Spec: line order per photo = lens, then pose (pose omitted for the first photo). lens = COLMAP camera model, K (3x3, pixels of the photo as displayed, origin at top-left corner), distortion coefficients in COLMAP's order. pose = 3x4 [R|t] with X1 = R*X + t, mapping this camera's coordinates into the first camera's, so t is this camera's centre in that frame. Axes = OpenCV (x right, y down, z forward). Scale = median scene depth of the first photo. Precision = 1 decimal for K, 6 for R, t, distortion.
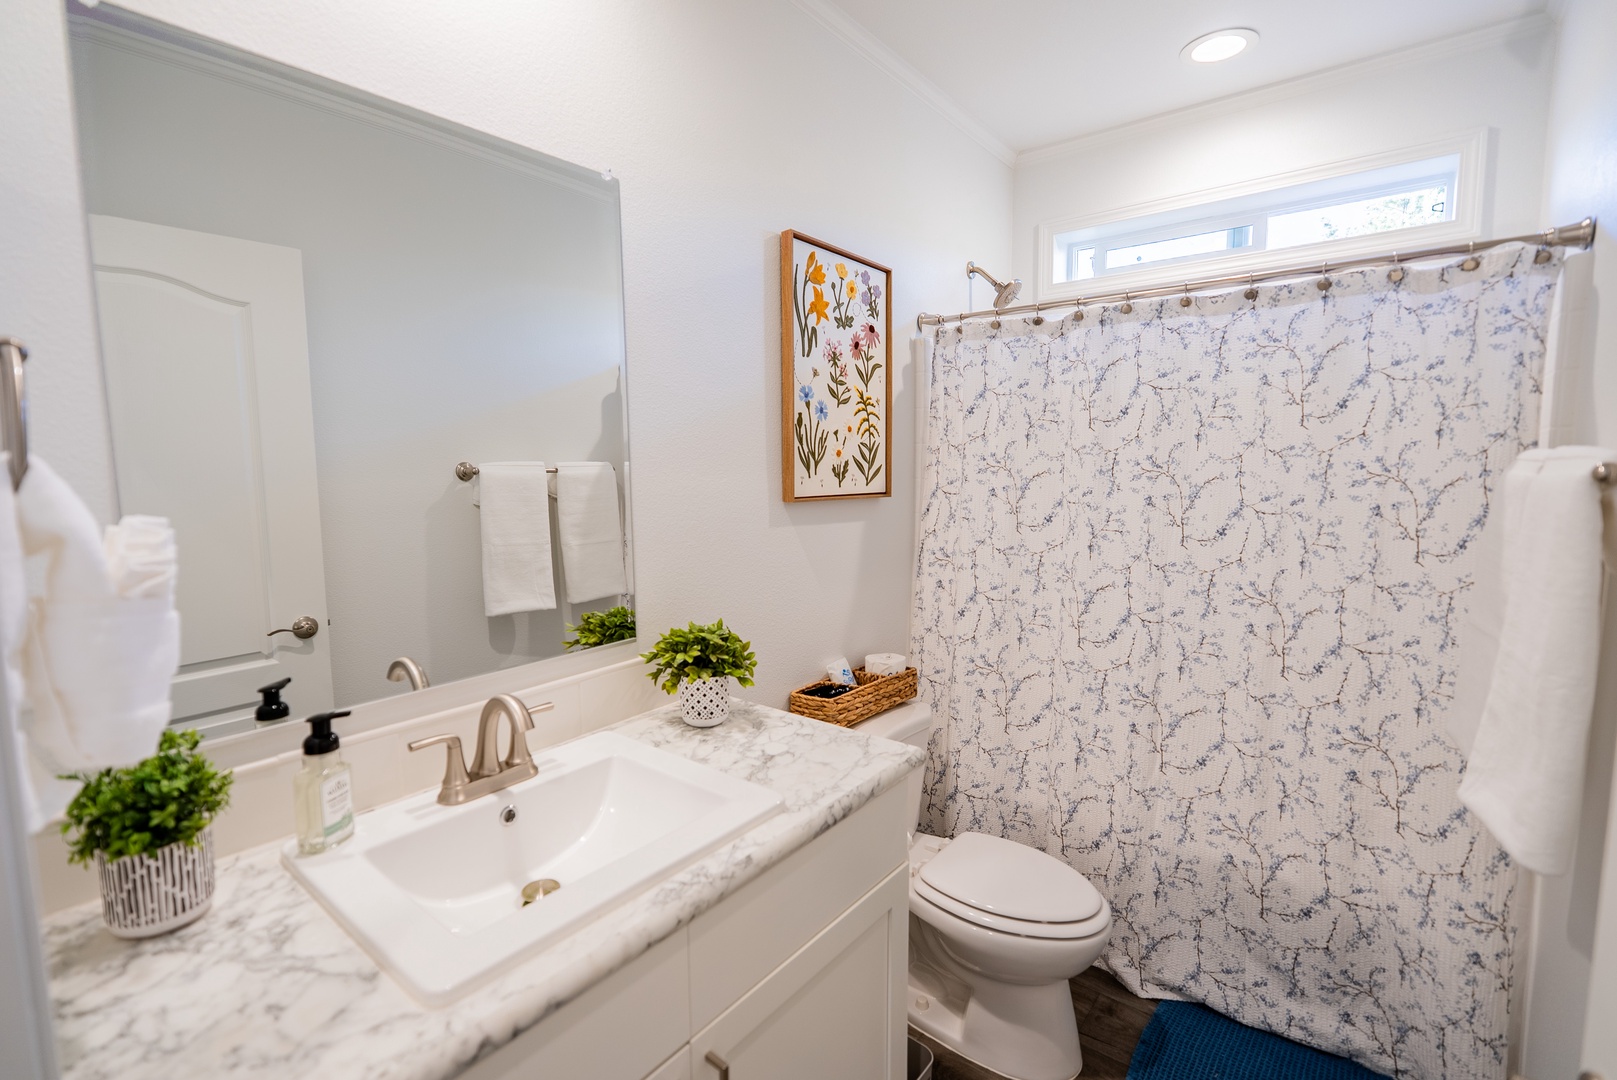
lens RADIAL K [[741.4, 0, 804.7], [0, 741.4, 536.5], [0, 0, 1]] dist [-0.000893, -0.000153]
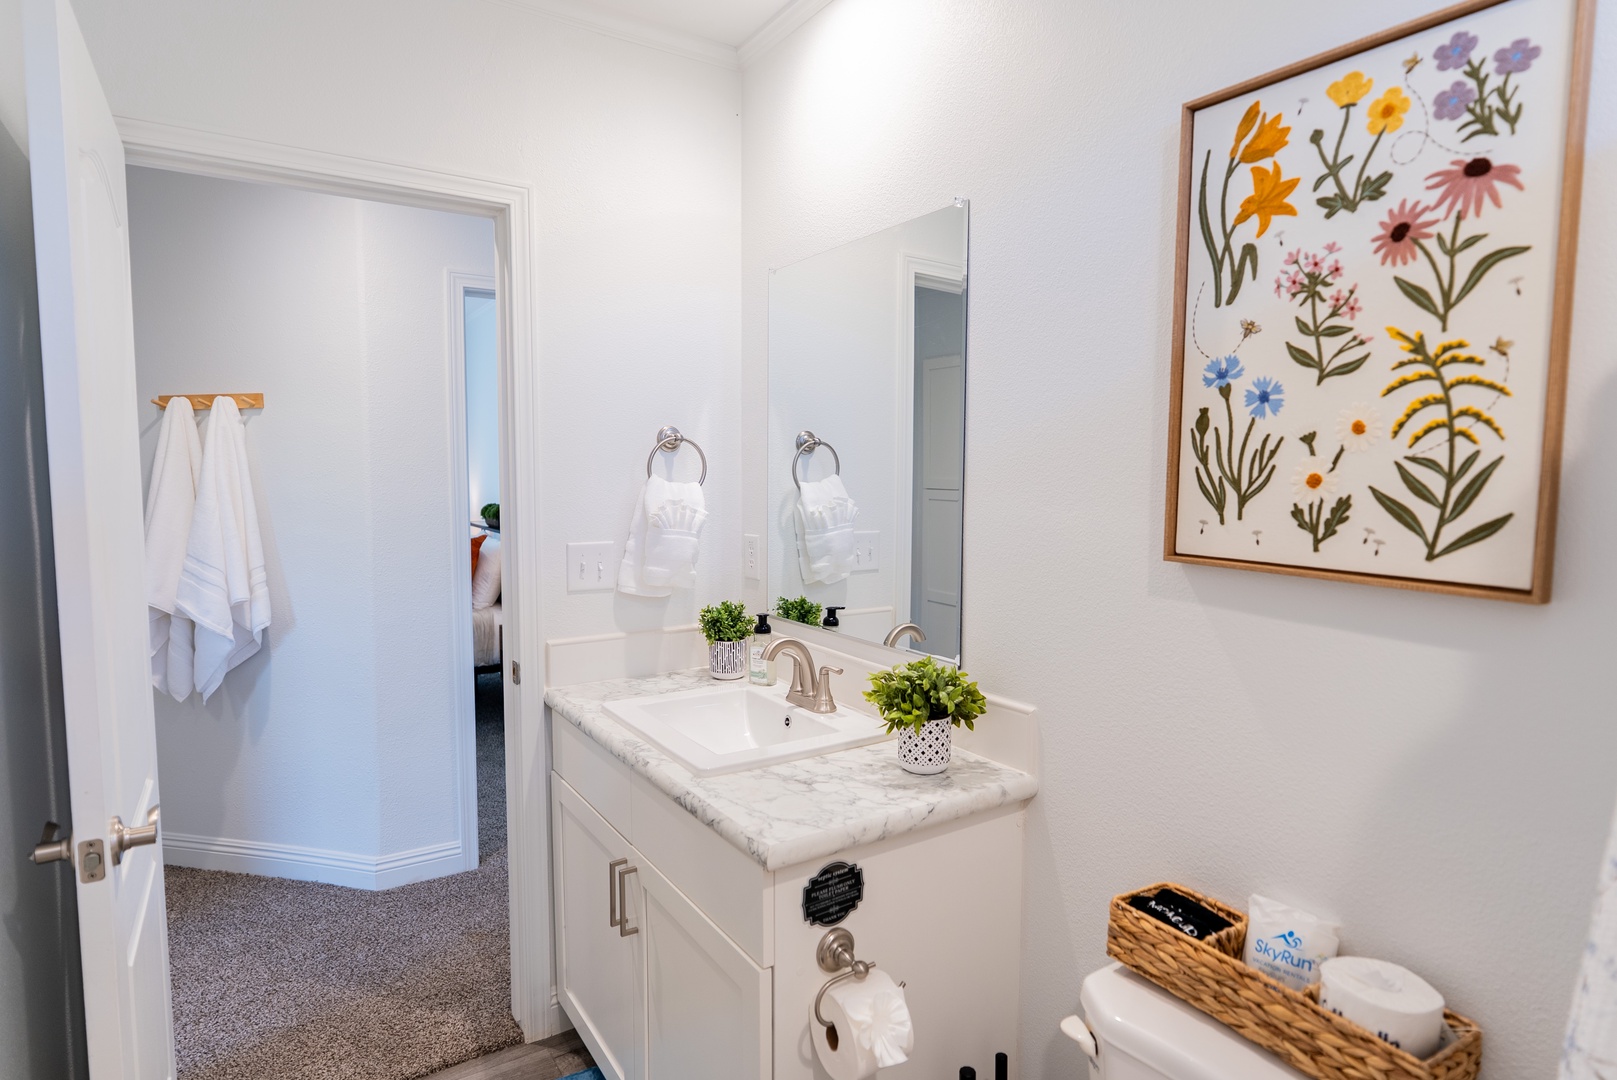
lens RADIAL K [[877.2, 0, 806.0], [0, 877.2, 539.8], [0, 0, 1]] dist [-0.003473, 0.001091]
pose [[-0.316493, 0.082071, -0.945038, 0.689395], [-0.103316, 0.987341, 0.120345, -0.109456], [0.942952, 0.135726, -0.304007, 0.872534]]
